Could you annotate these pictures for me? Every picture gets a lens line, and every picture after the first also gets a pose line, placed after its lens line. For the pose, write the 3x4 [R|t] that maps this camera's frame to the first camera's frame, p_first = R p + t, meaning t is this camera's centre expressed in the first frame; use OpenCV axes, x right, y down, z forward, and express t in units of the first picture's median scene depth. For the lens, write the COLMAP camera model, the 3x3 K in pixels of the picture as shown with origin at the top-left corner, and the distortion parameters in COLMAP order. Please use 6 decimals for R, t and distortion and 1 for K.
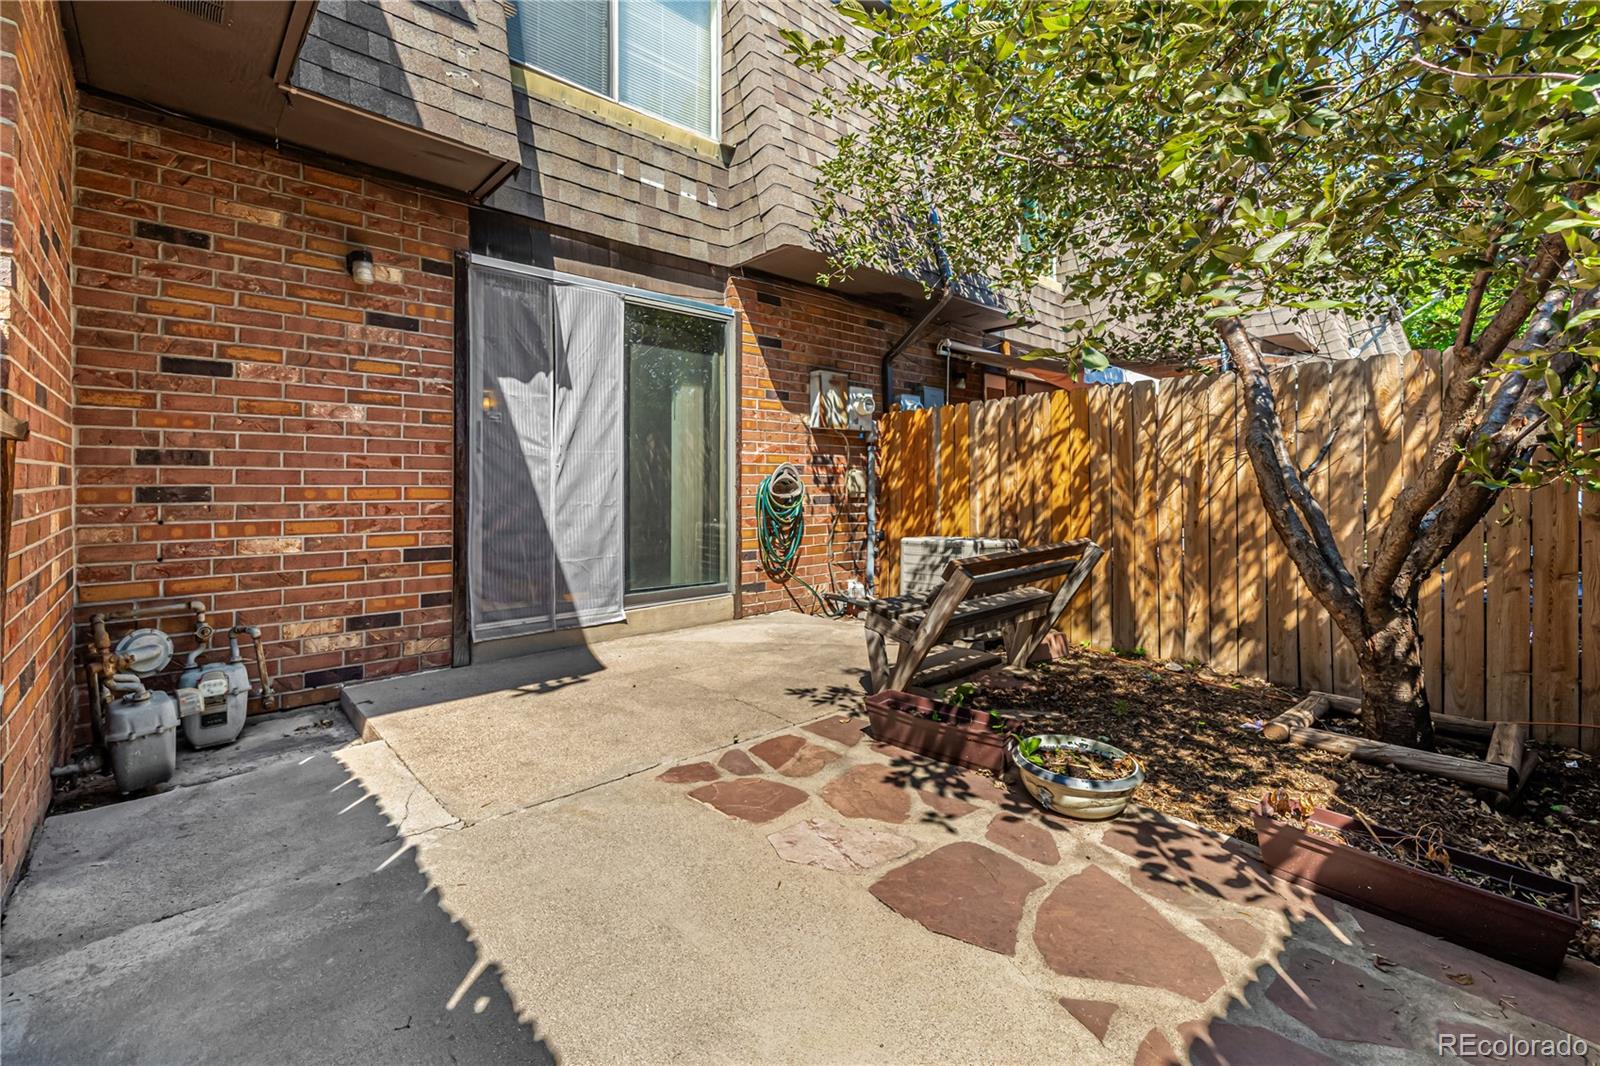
lens RADIAL K [[679.9, 0, 806.9], [0, 679.9, 485.4], [0, 0, 1]] dist [-0.000681, 0.000559]
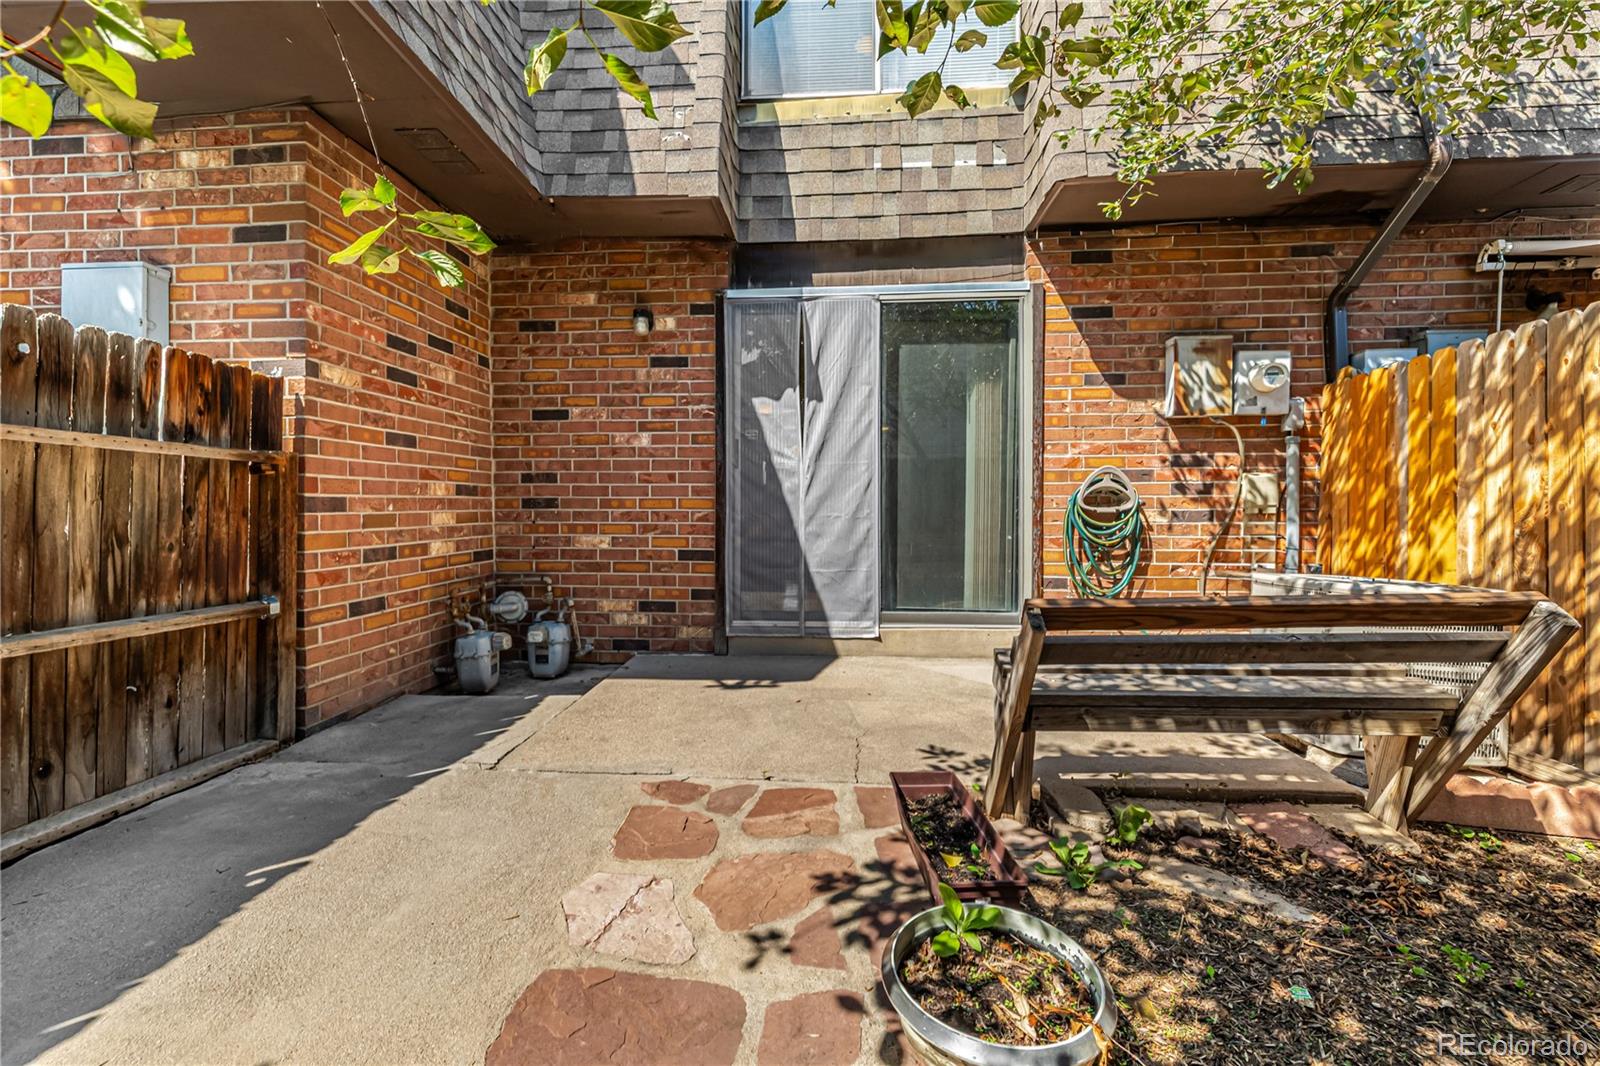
lens RADIAL K [[679.9, 0, 802.2], [0, 679.9, 520.6], [0, 0, 1]] dist [-0.000681, 0.000559]
pose [[0.686135, 0.007922, -0.727431, 0.413390], [0.001913, 0.999918, 0.012693, 0.026030], [0.727471, -0.010101, 0.686064, 0.318194]]
